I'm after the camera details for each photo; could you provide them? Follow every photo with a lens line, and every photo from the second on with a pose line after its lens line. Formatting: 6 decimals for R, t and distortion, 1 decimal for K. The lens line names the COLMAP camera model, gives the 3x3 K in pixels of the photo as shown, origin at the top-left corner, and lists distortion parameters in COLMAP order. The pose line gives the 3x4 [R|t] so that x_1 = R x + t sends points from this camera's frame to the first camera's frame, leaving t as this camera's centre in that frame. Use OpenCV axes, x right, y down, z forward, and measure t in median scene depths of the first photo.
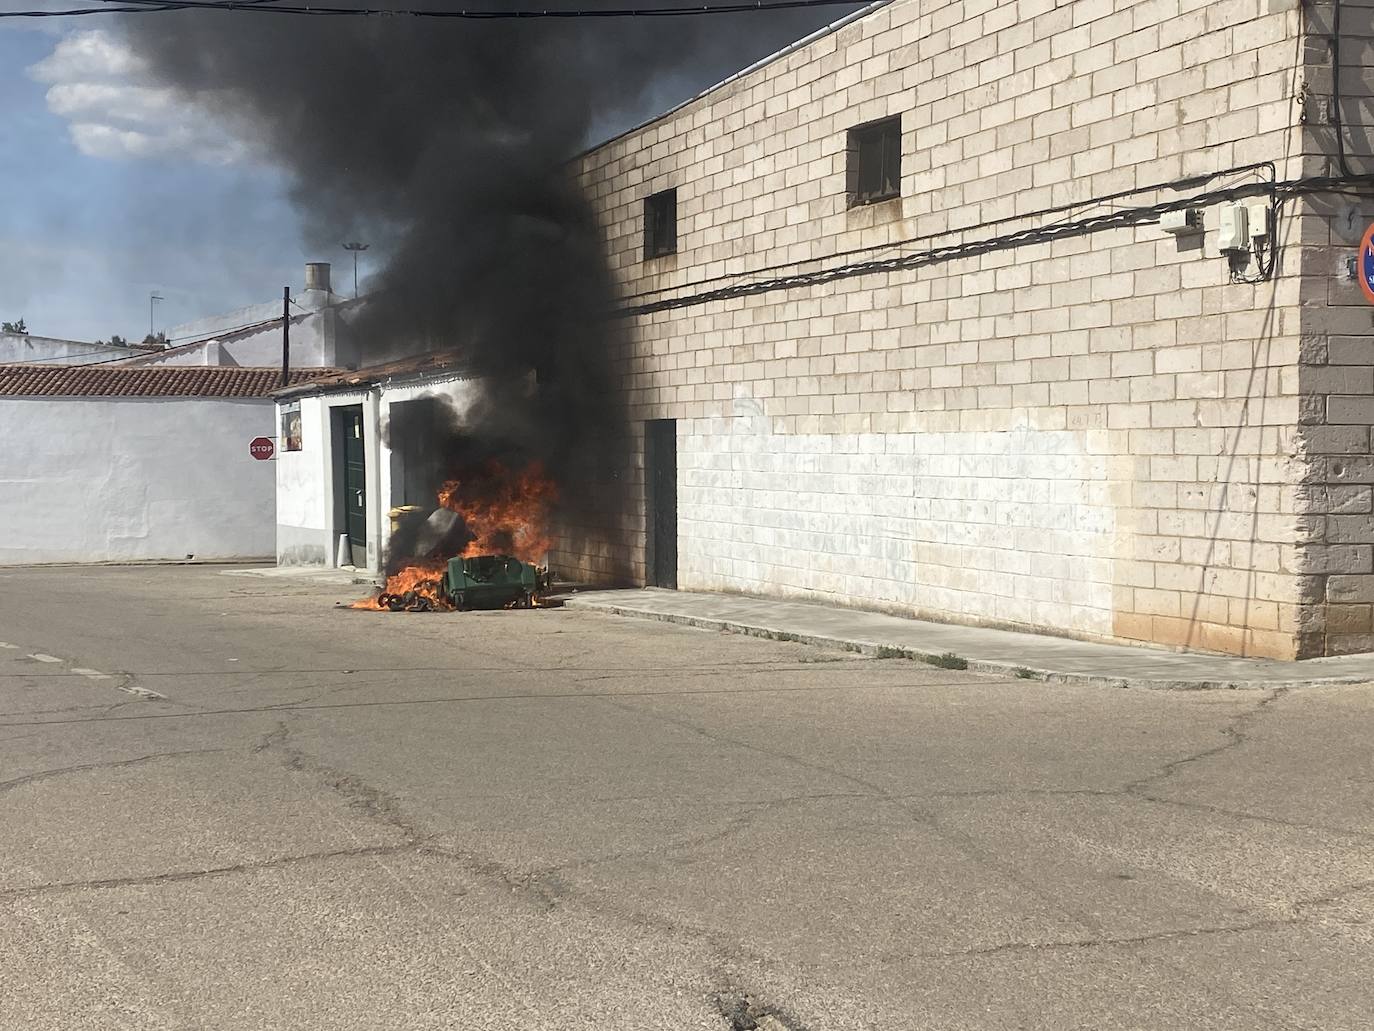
lens RADIAL K [[1976.0, 0, 689.6], [0, 1976.0, 469.4], [0, 0, 1]] dist [0.161989, -0.067177]
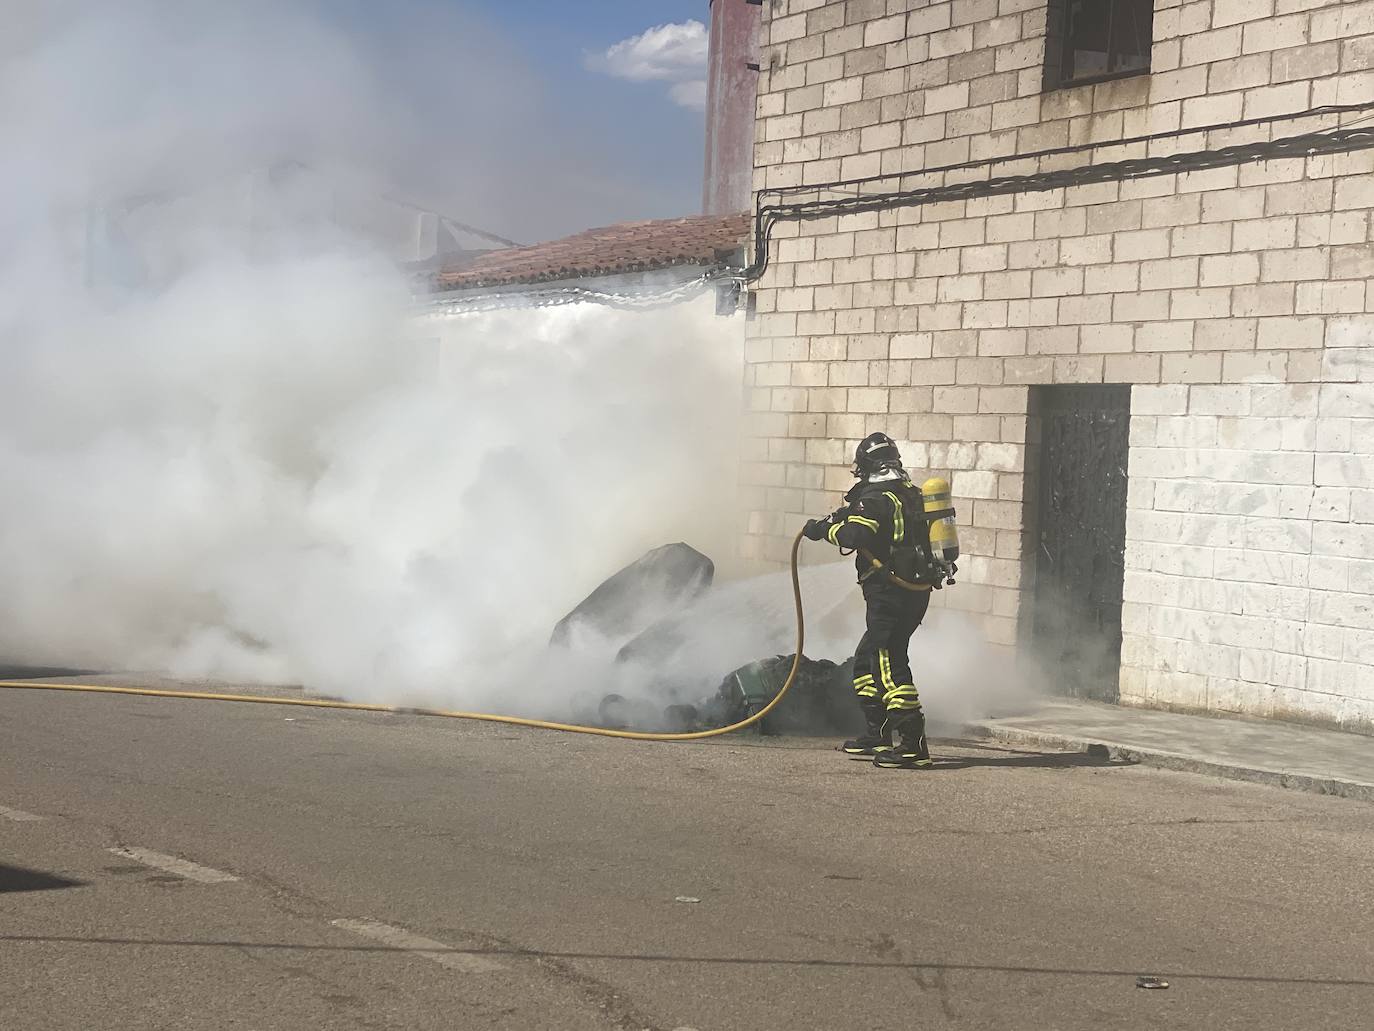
lens RADIAL K [[2494.5, 0, 662.4], [0, 2494.5, 494.8], [0, 0, 1]] dist [0.168562, 0.105220]
pose [[0.993533, 0.042818, 0.105165, -0.232076], [-0.043784, 0.999017, 0.006894, 0.006038], [-0.104766, -0.011454, 0.994431, 0.382815]]
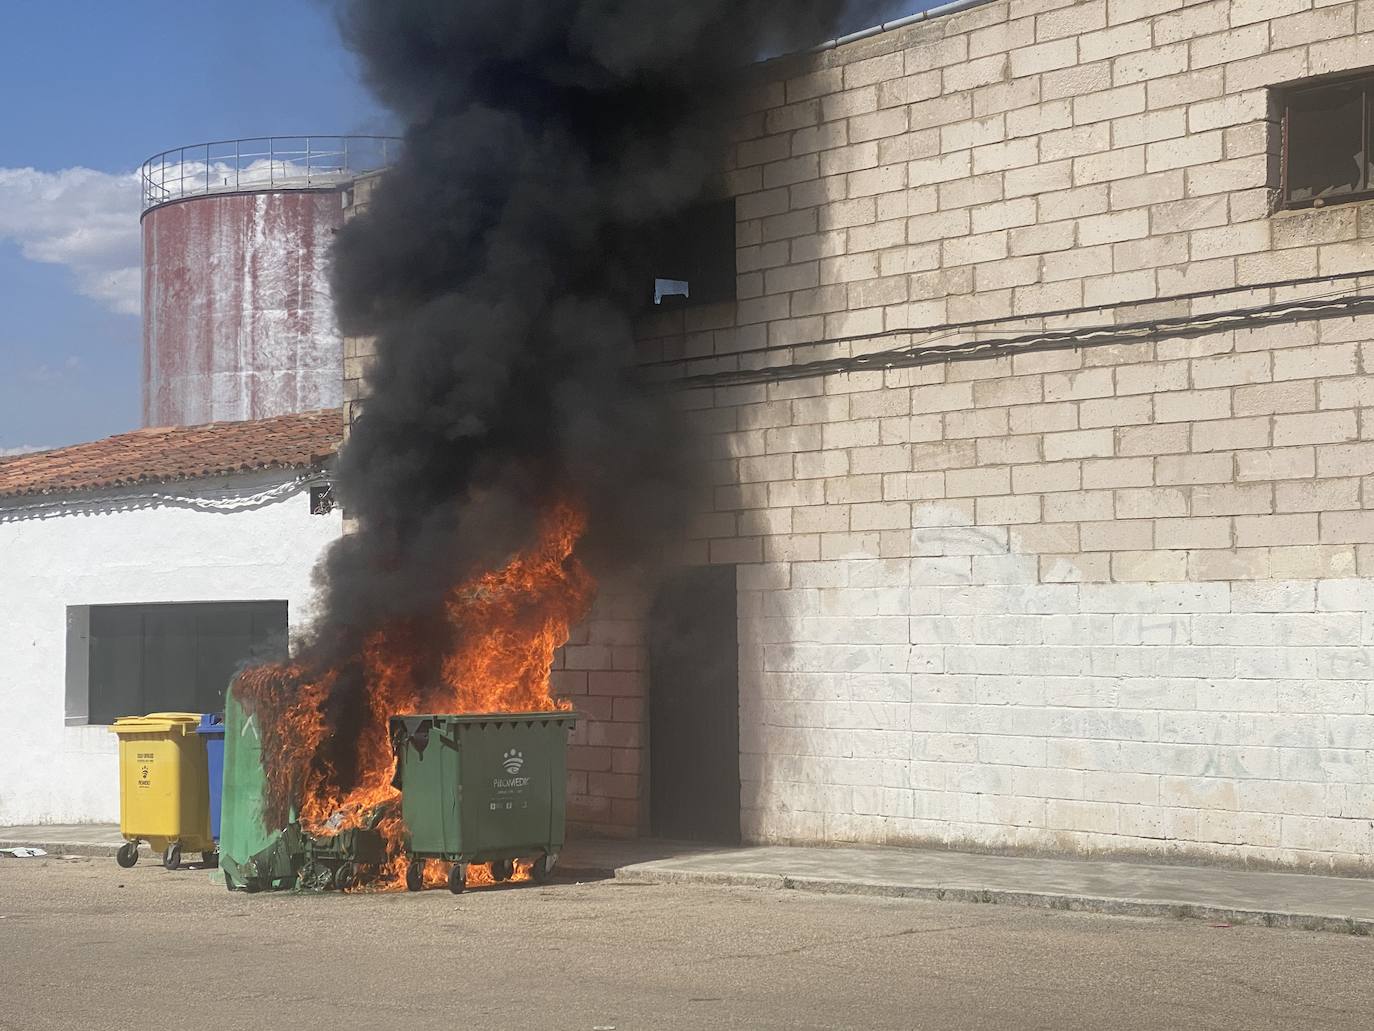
lens RADIAL K [[2356.1, 0, 649.8], [0, 2356.1, 491.2], [0, 0, 1]] dist [0.165482, -0.117526]
pose [[0.935142, 0.019701, 0.353725, -0.336708], [0.006738, 0.997283, -0.073356, 0.006797], [-0.354209, 0.070981, 0.932469, 0.360510]]
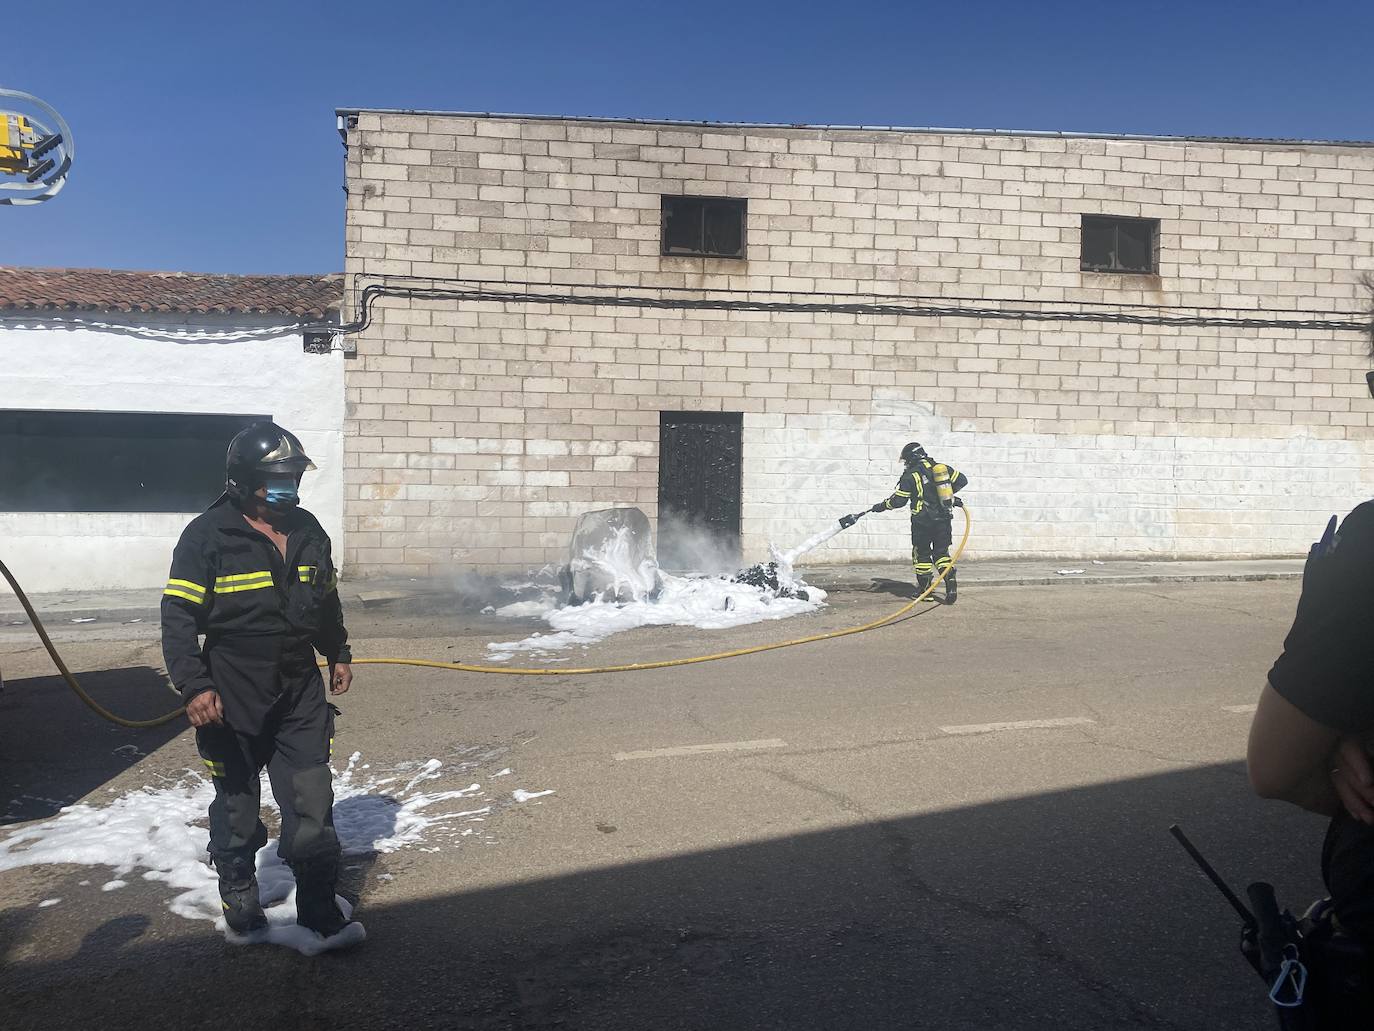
lens RADIAL K [[1090.1, 0, 713.4], [0, 1090.1, 501.6], [0, 0, 1]] dist [0.129235, -0.301258]
pose [[0.250896, -0.019950, 0.967808, -0.681368], [-0.004650, 0.999751, 0.021814, 0.012320], [-0.968003, -0.009973, 0.250741, 0.986035]]
